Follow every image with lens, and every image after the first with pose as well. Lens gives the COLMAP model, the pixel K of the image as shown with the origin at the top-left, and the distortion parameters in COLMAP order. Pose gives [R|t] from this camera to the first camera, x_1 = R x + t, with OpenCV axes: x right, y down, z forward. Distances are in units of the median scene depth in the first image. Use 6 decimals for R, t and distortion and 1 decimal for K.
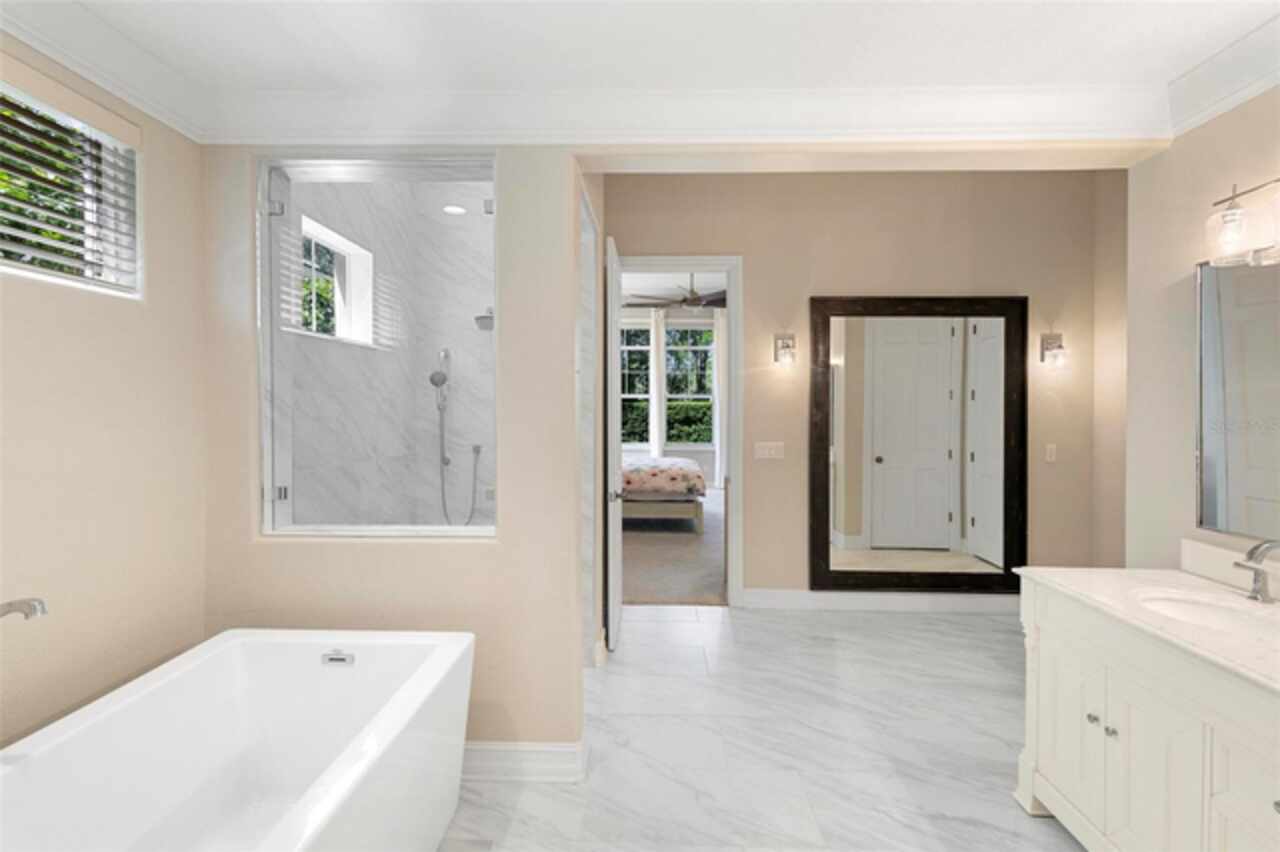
lens RADIAL K [[597.8, 0, 633.8], [0, 597.8, 412.2], [0, 0, 1]] dist [0.005576, 0.000301]
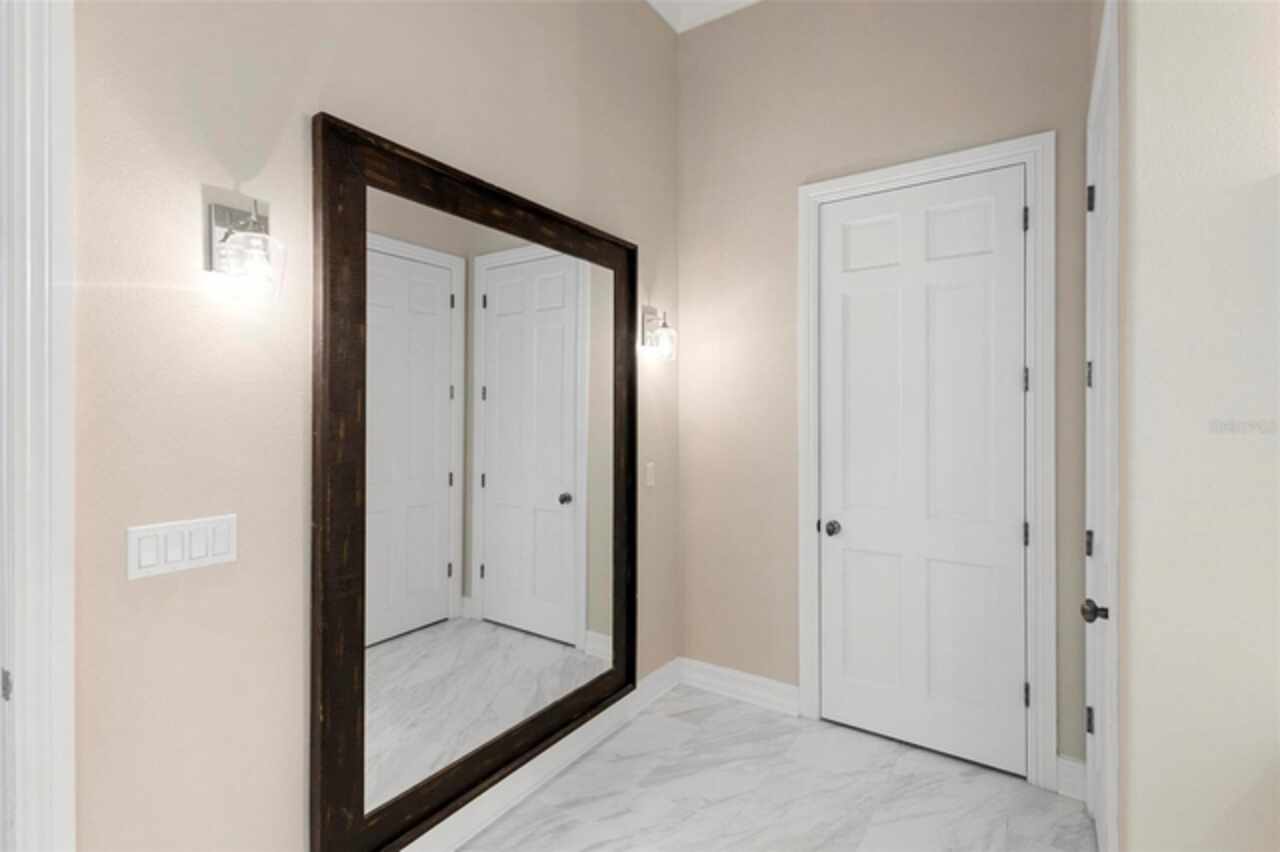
lens RADIAL K [[597.8, 0, 633.8], [0, 597.8, 412.2], [0, 0, 1]] dist [0.005576, 0.000301]
pose [[0.525694, -0.002795, 0.850669, 0.081203], [0.004109, 0.999991, 0.000746, -0.006581], [-0.850664, 0.003103, 0.525700, 0.638320]]
